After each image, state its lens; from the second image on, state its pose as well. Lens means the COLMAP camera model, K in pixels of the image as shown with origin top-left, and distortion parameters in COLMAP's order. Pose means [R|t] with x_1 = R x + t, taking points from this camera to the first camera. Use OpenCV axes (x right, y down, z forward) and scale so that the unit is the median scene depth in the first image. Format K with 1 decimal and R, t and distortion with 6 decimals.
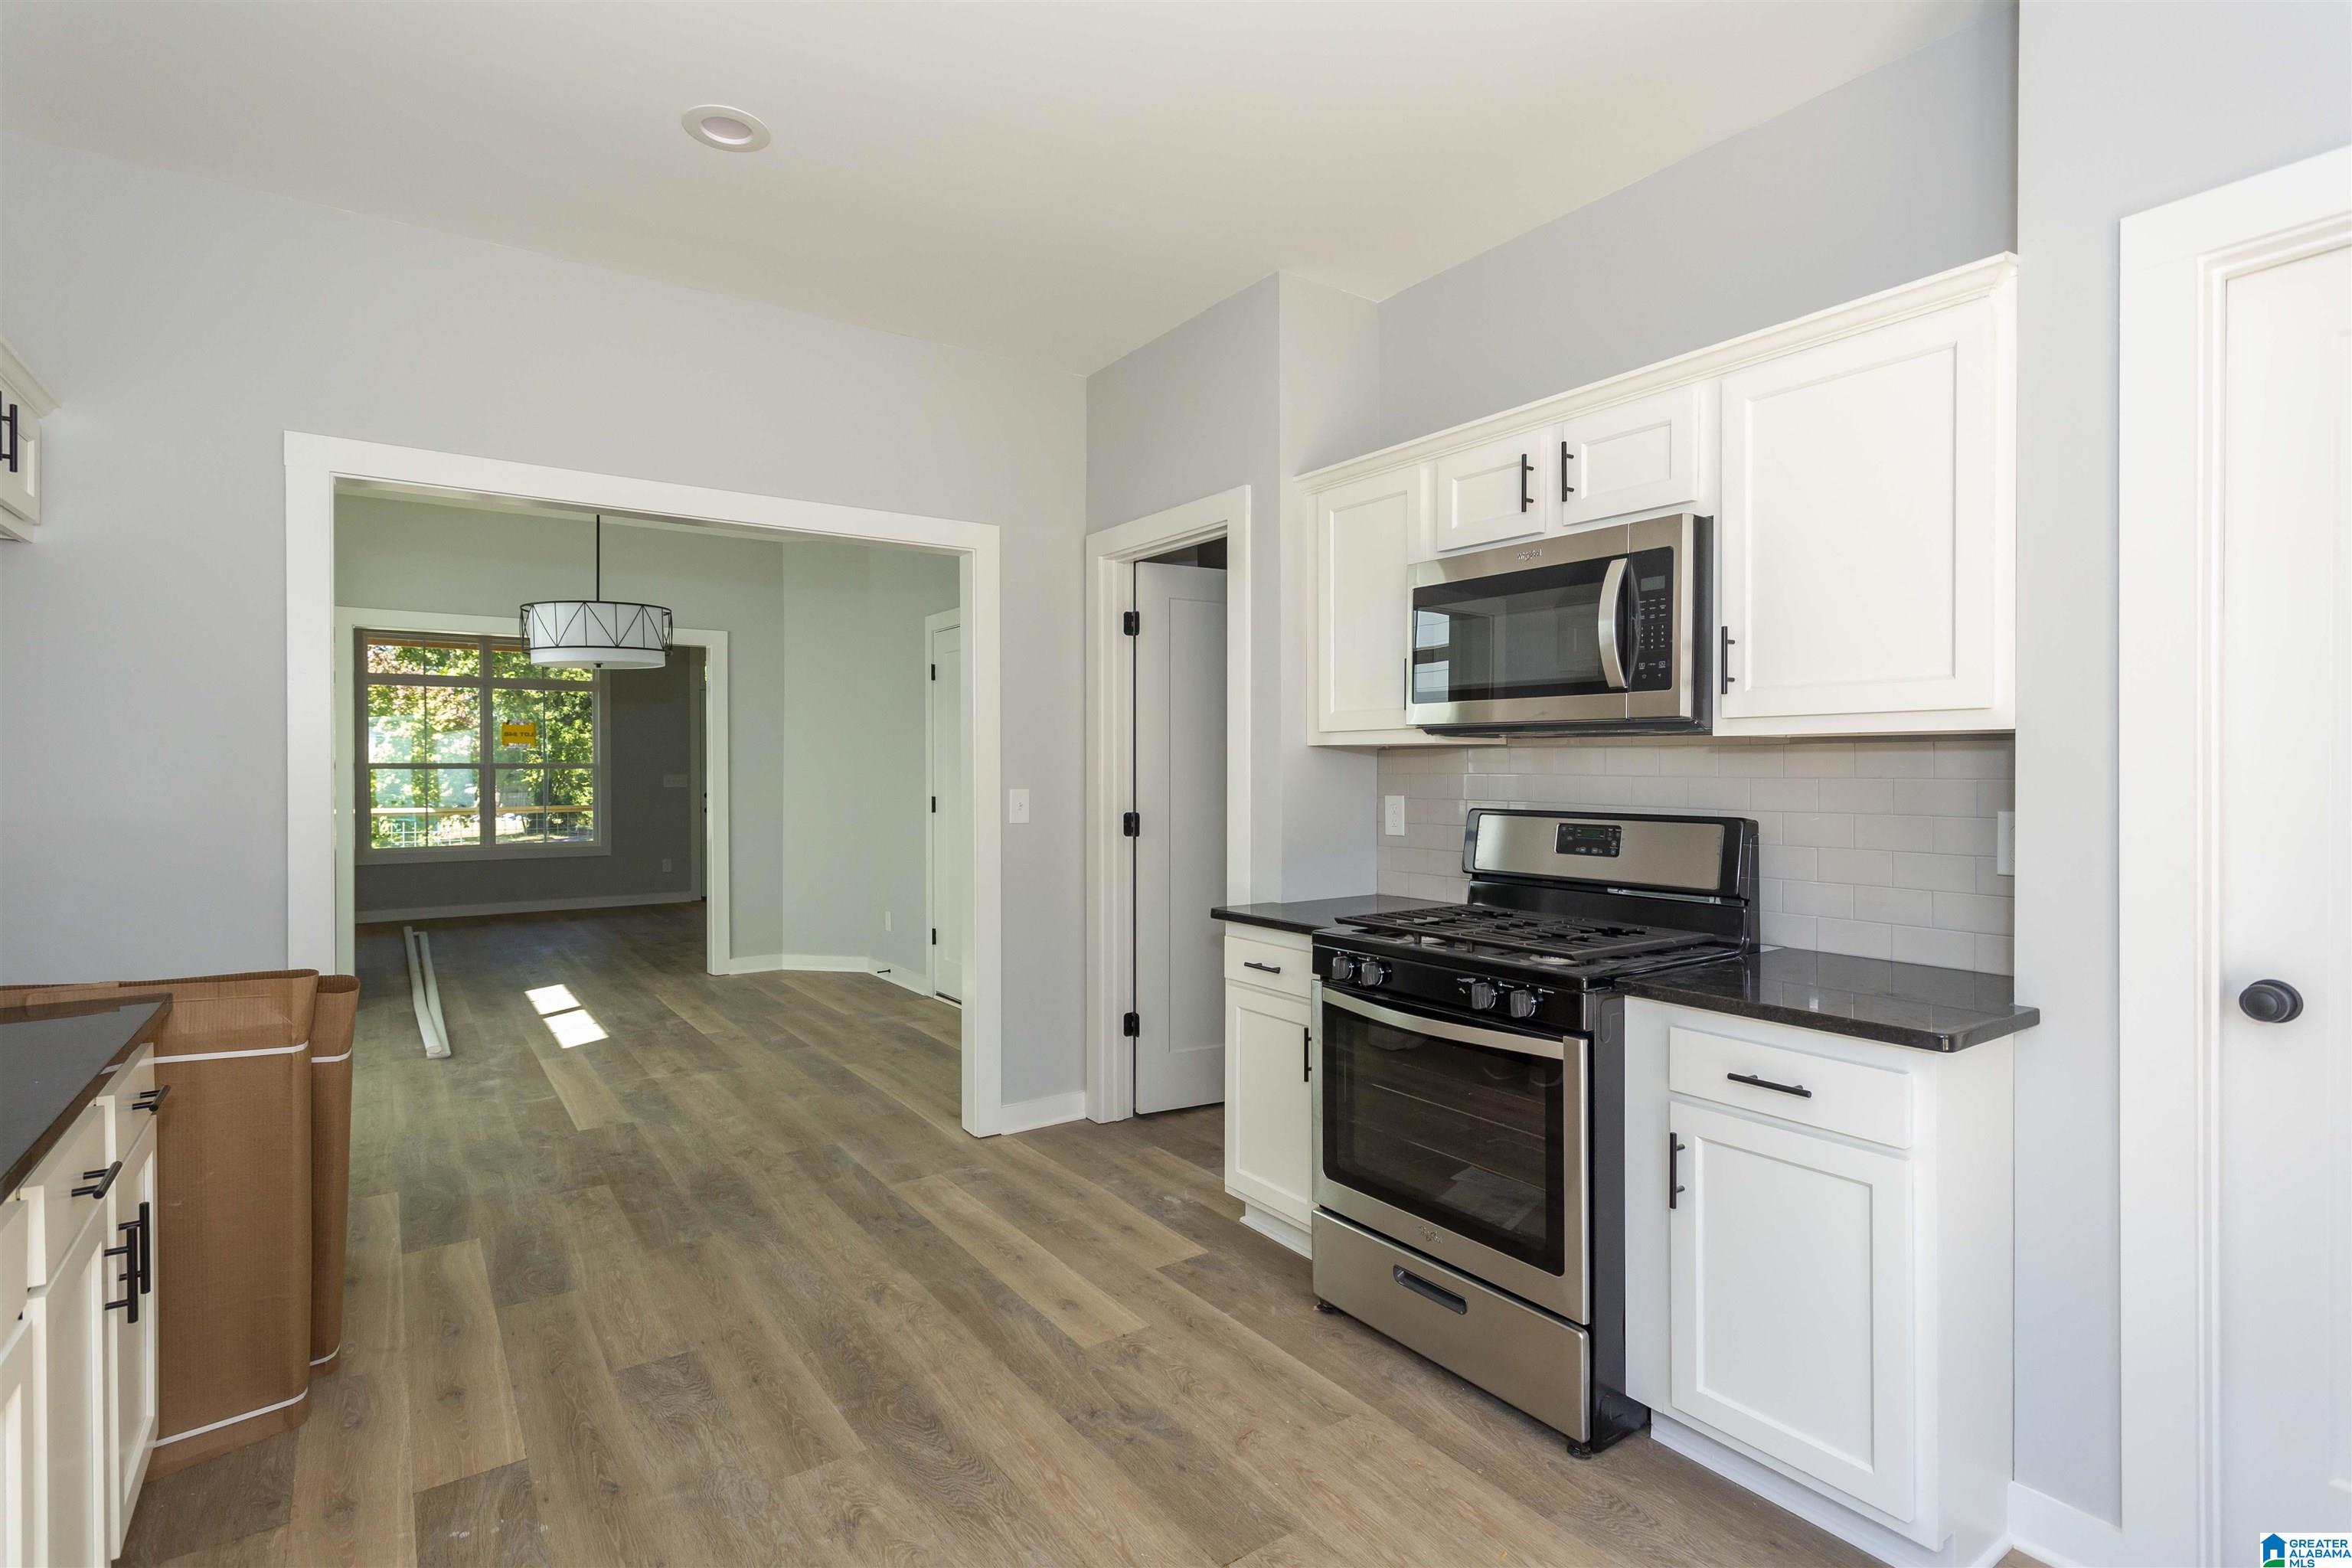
lens RADIAL K [[1146.0, 0, 1162.0], [0, 1146.0, 772.9], [0, 0, 1]] dist [0.003685, 0.000857]
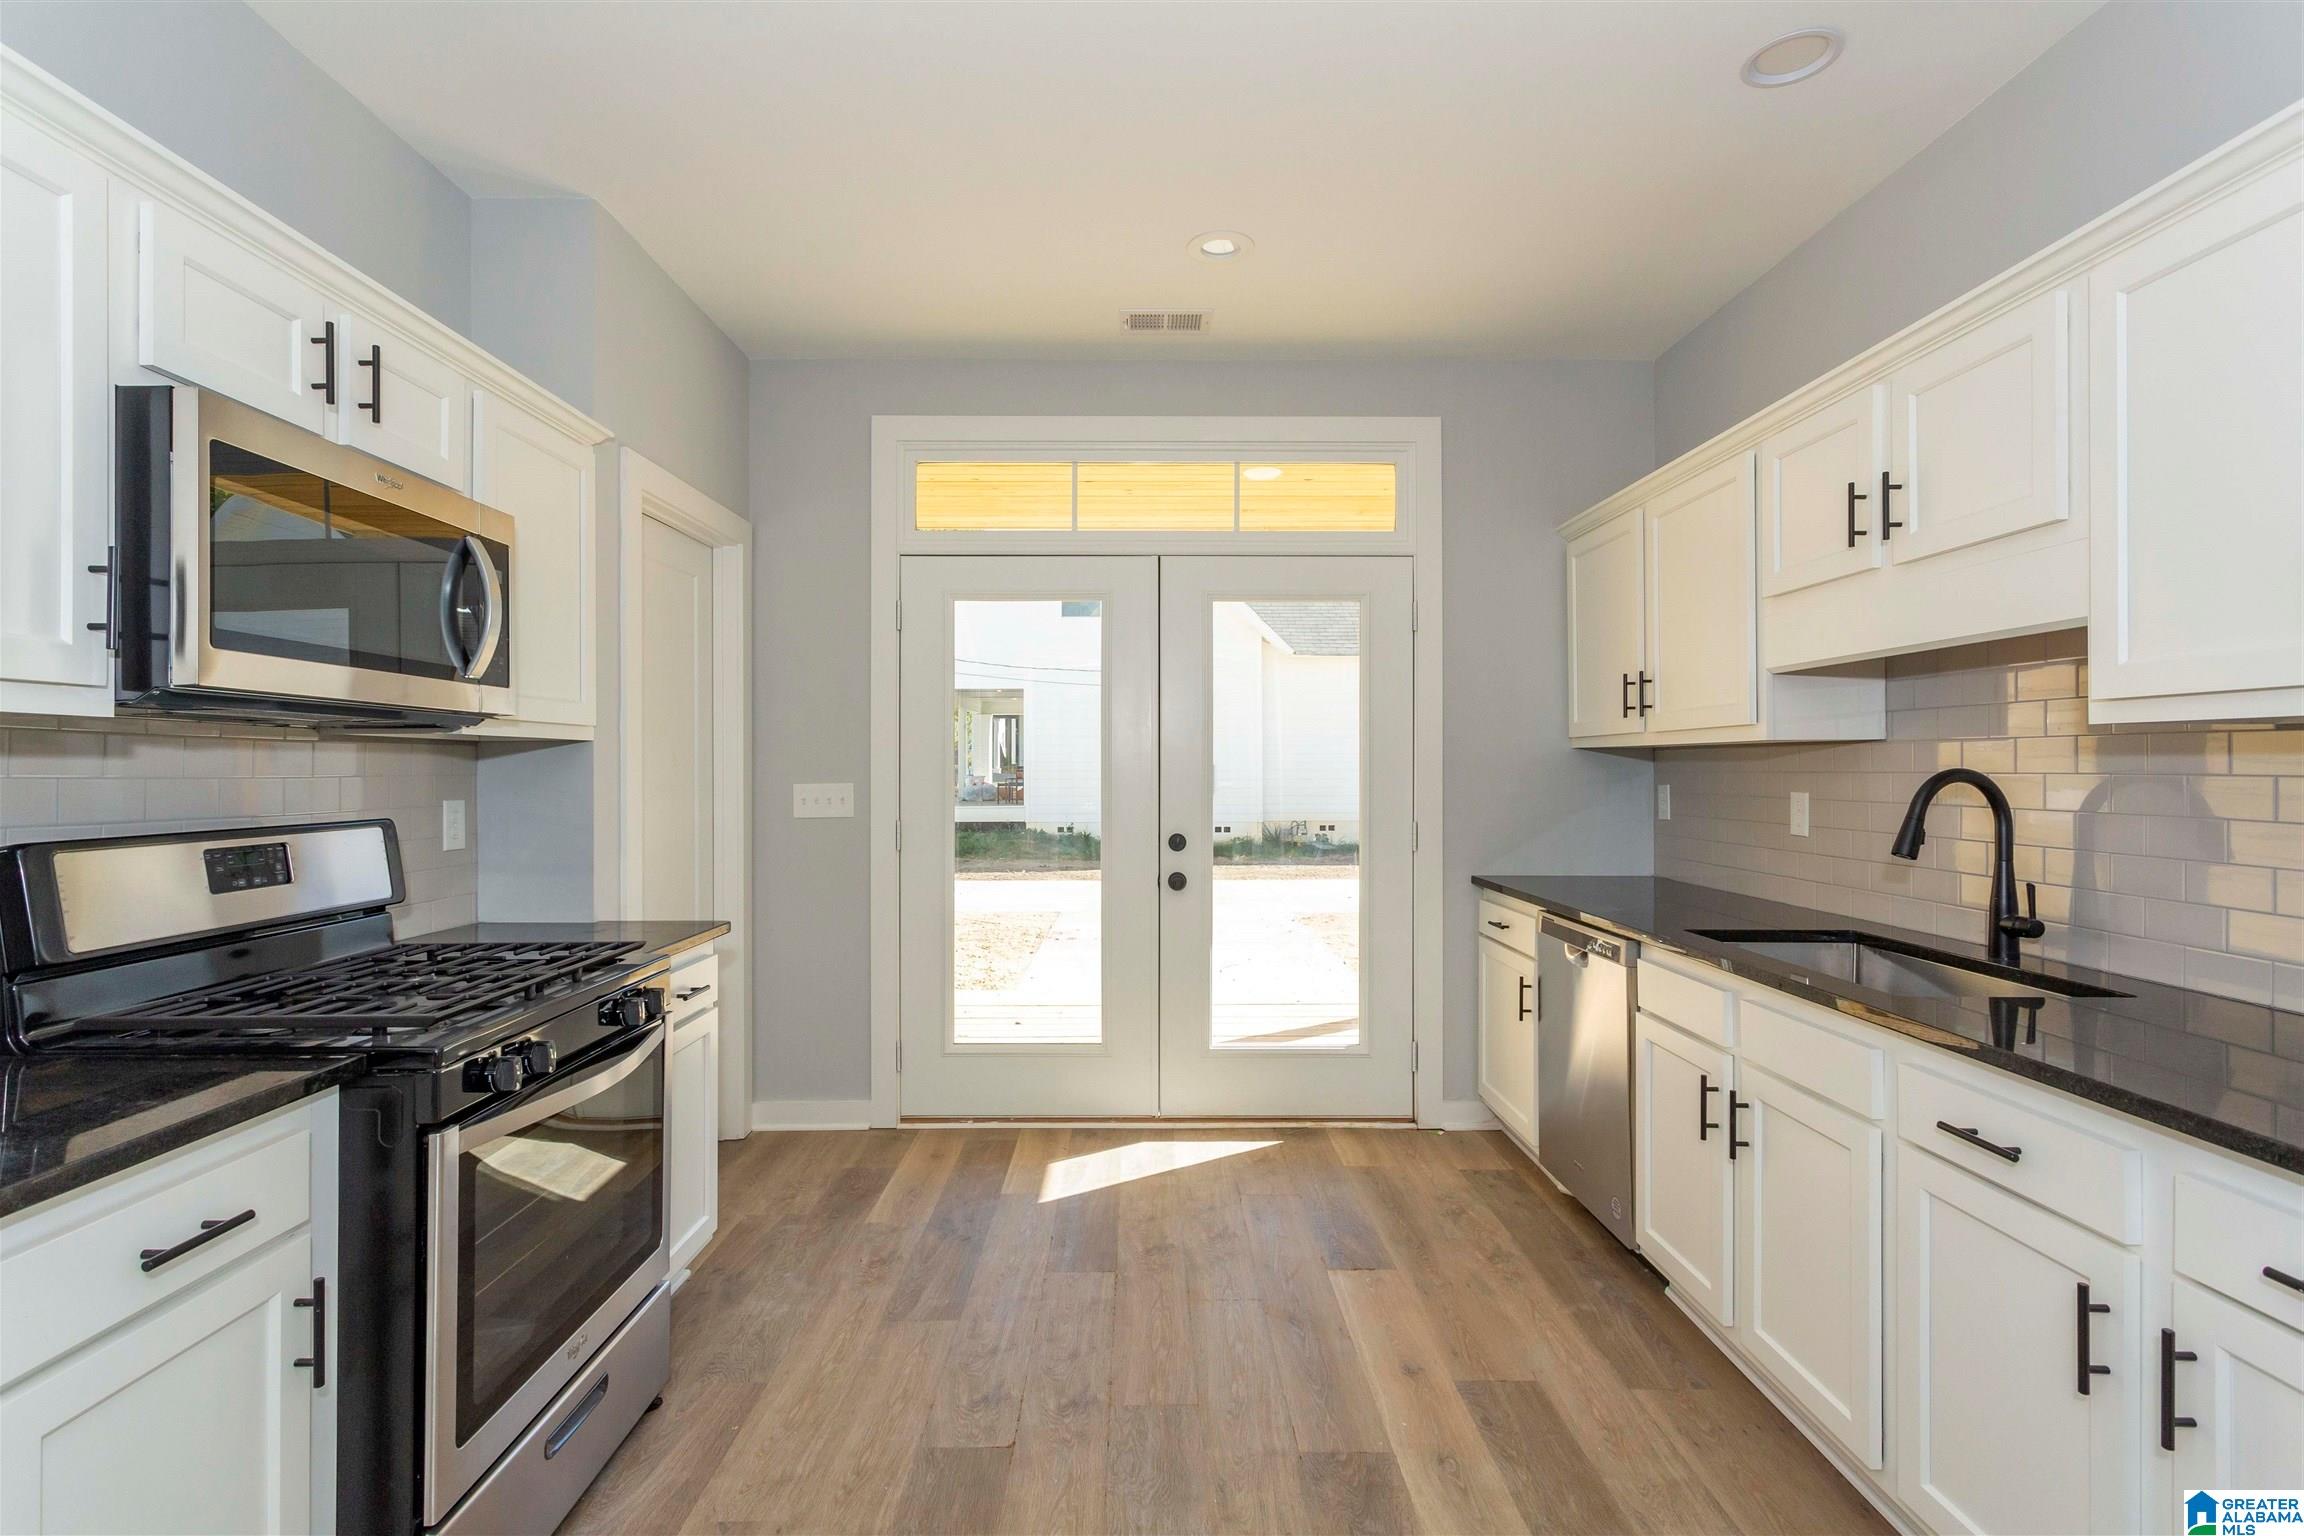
lens RADIAL K [[1087.4, 0, 1136.4], [0, 1087.4, 754.1], [0, 0, 1]] dist [0.001334, 0.000735]
pose [[-0.822636, 0.010486, 0.568472, -0.382222], [0.007193, 0.999942, -0.008037, -0.001851], [-0.568523, -0.002522, -0.822663, 1.023076]]
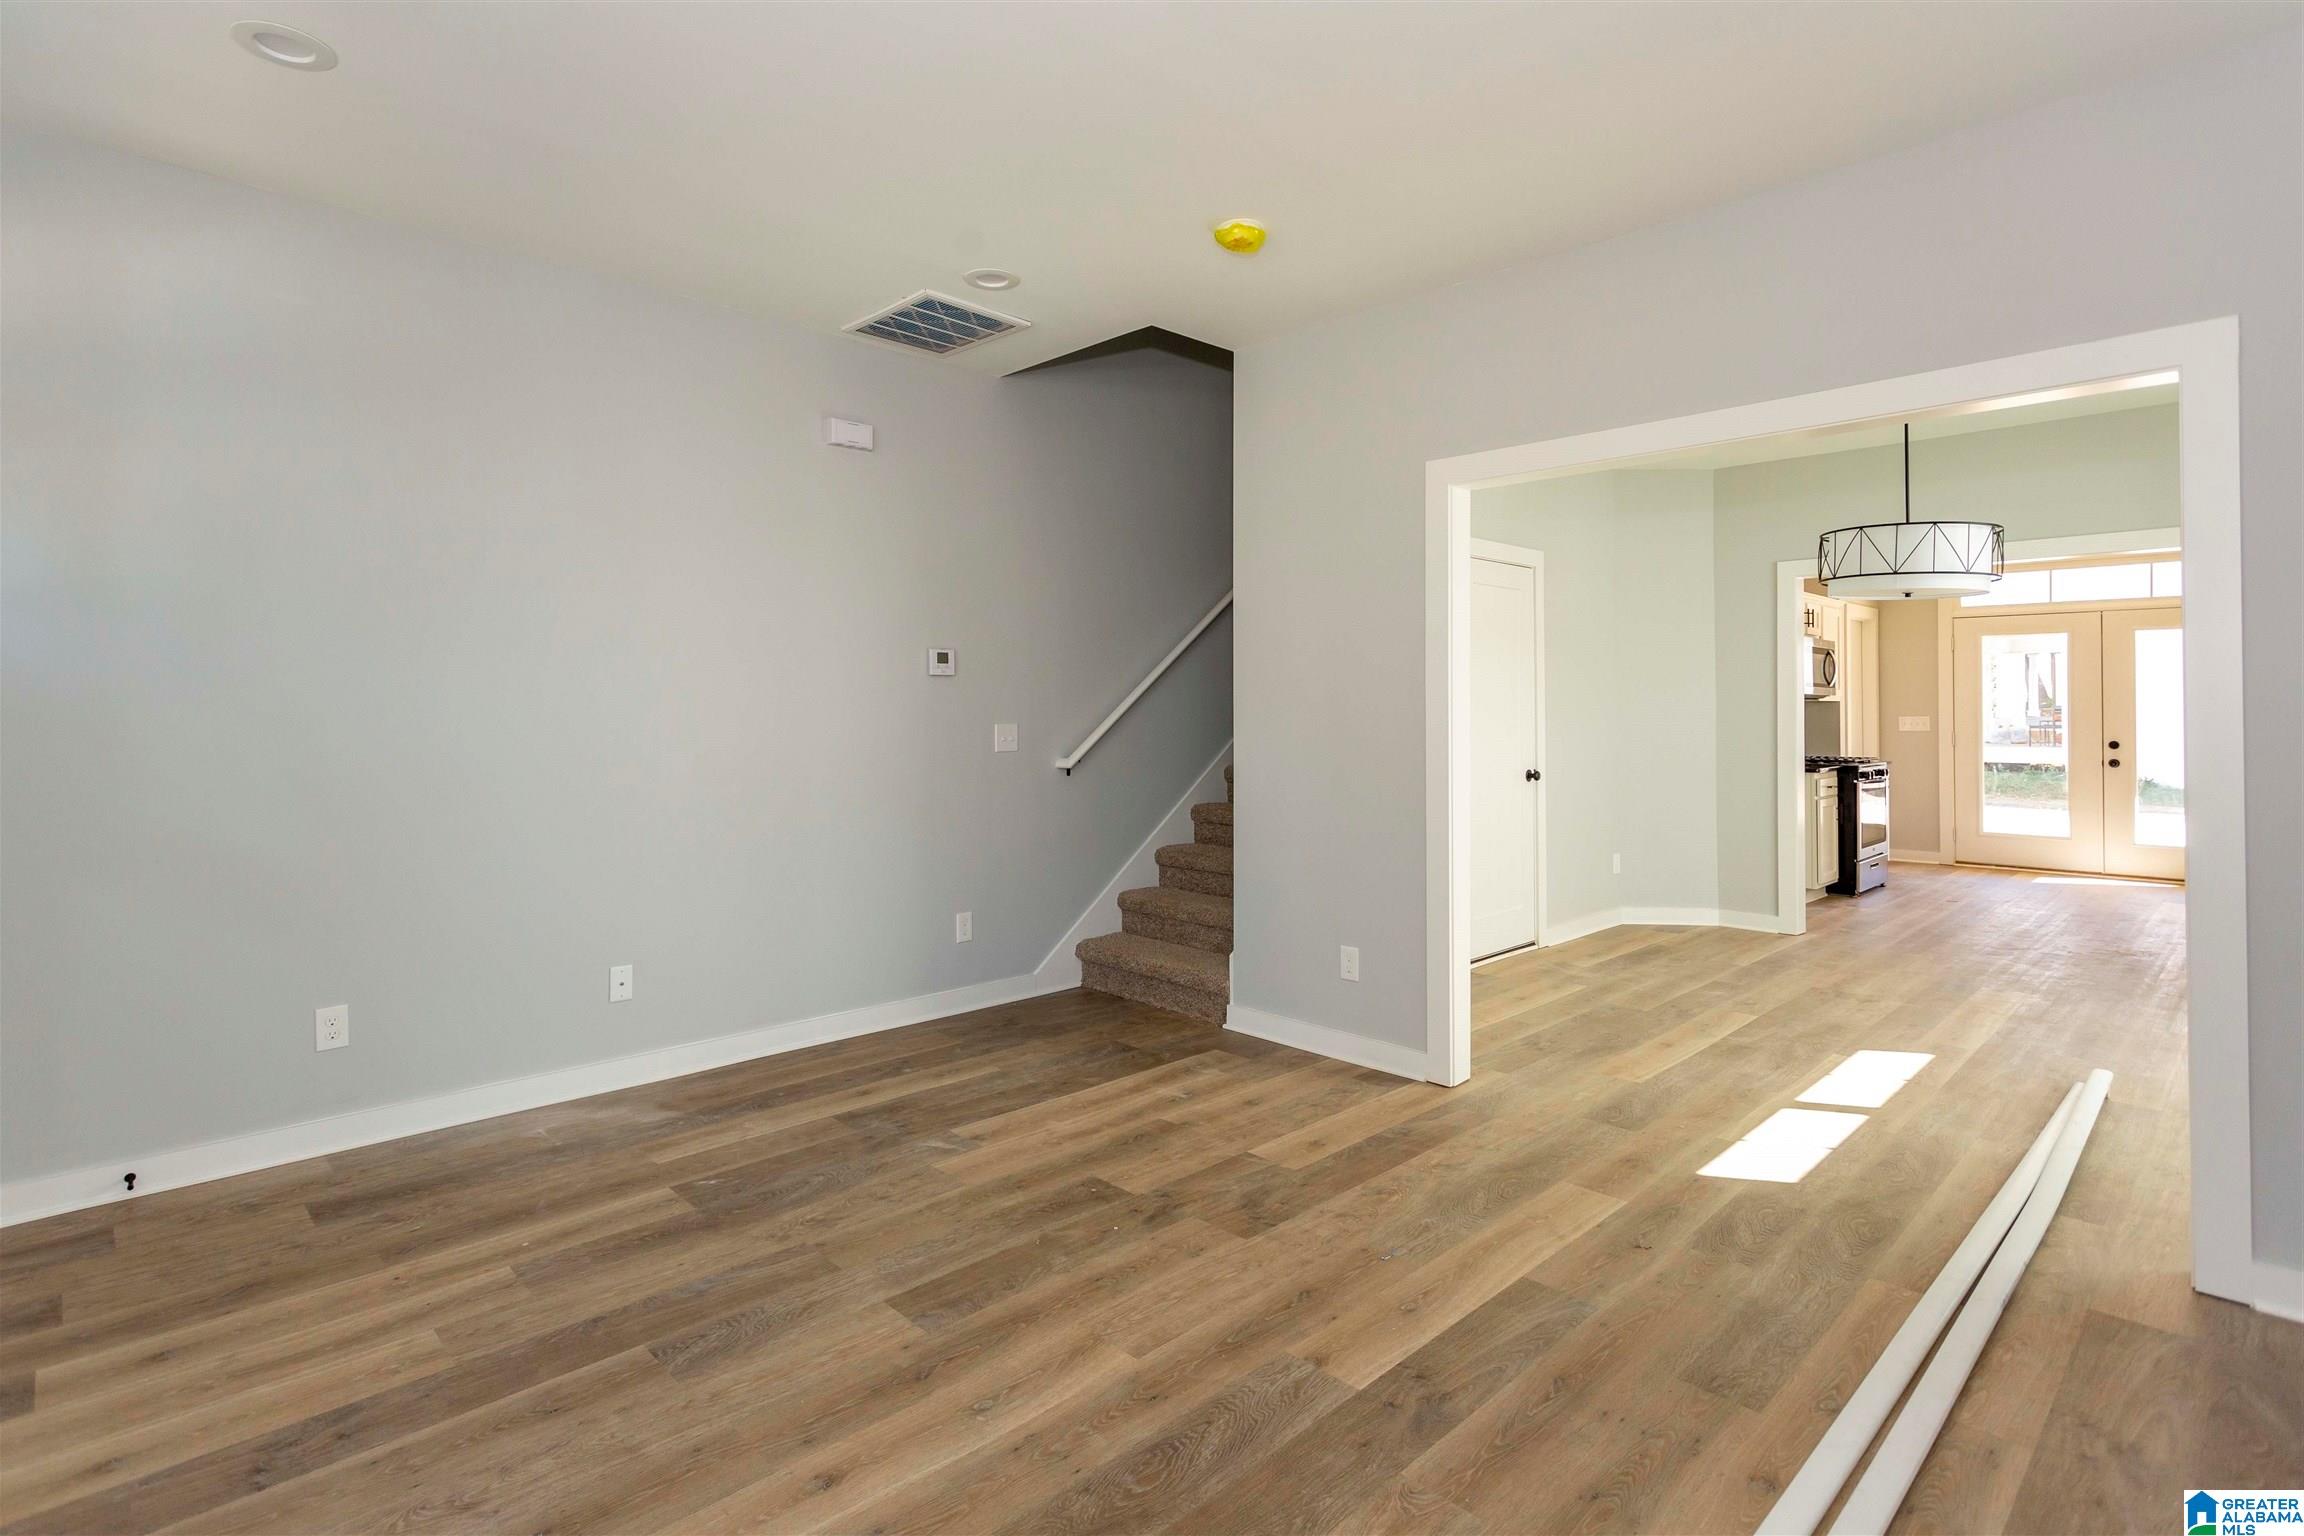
lens RADIAL K [[1129.1, 0, 1120.2], [0, 1129.1, 693.5], [0, 0, 1]] dist [0.002394, 0.000274]
pose [[-0.153680, 0.017960, 0.987957, -1.927793], [0.005856, 0.999834, -0.017265, -0.002716], [-0.988103, 0.003132, -0.153759, 2.645247]]
